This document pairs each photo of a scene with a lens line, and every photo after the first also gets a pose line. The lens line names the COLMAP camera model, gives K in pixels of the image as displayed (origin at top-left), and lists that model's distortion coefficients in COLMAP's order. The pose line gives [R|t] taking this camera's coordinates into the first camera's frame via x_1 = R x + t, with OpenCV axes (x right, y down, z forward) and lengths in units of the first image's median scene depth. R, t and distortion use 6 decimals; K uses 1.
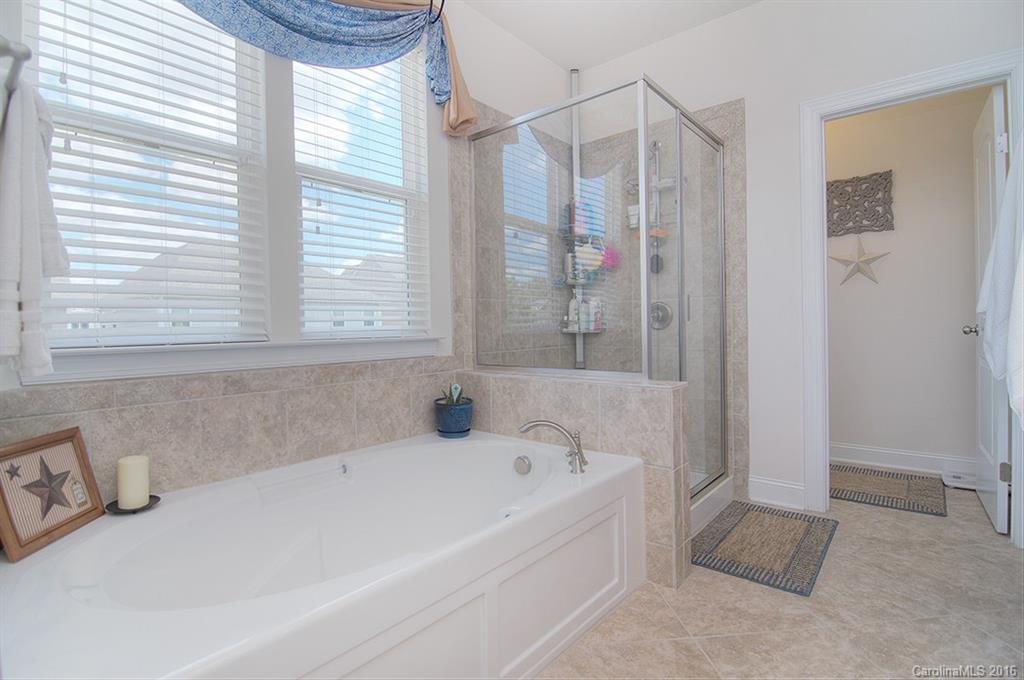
lens RADIAL K [[490.7, 0, 510.8], [0, 490.7, 328.3], [0, 0, 1]] dist [0.000408, -0.008173]
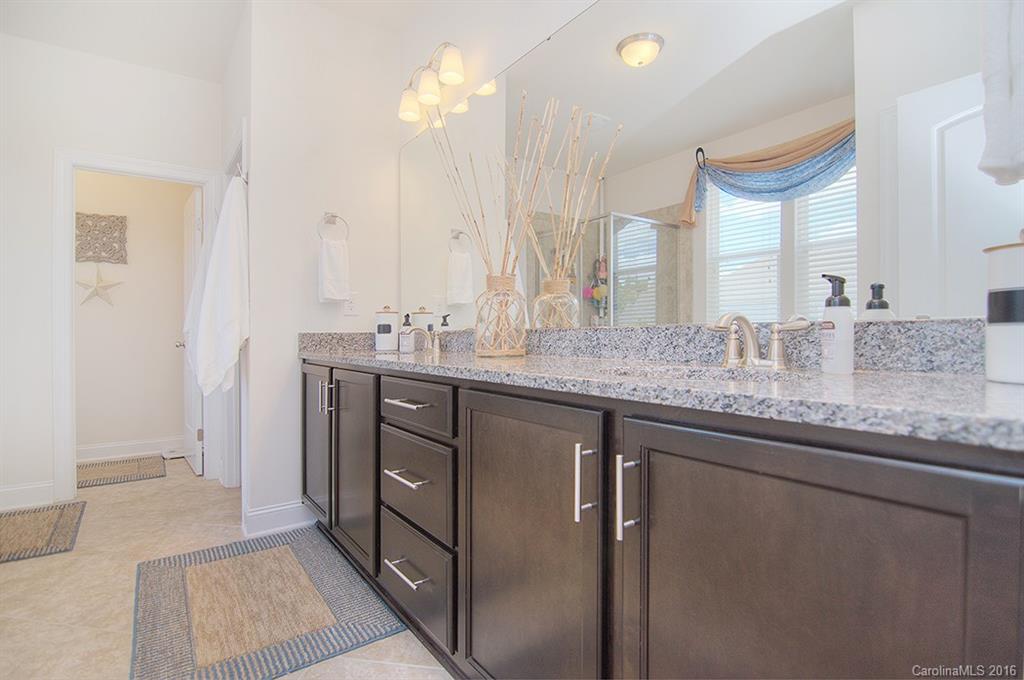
lens RADIAL K [[498.2, 0, 516.0], [0, 498.2, 337.0], [0, 0, 1]] dist [-0.019445, -0.008269]
pose [[0.215603, 0.018088, 0.976314, -0.298933], [0.009168, 0.999747, -0.020547, 0.024197], [-0.976438, 0.013381, 0.215382, -0.319084]]
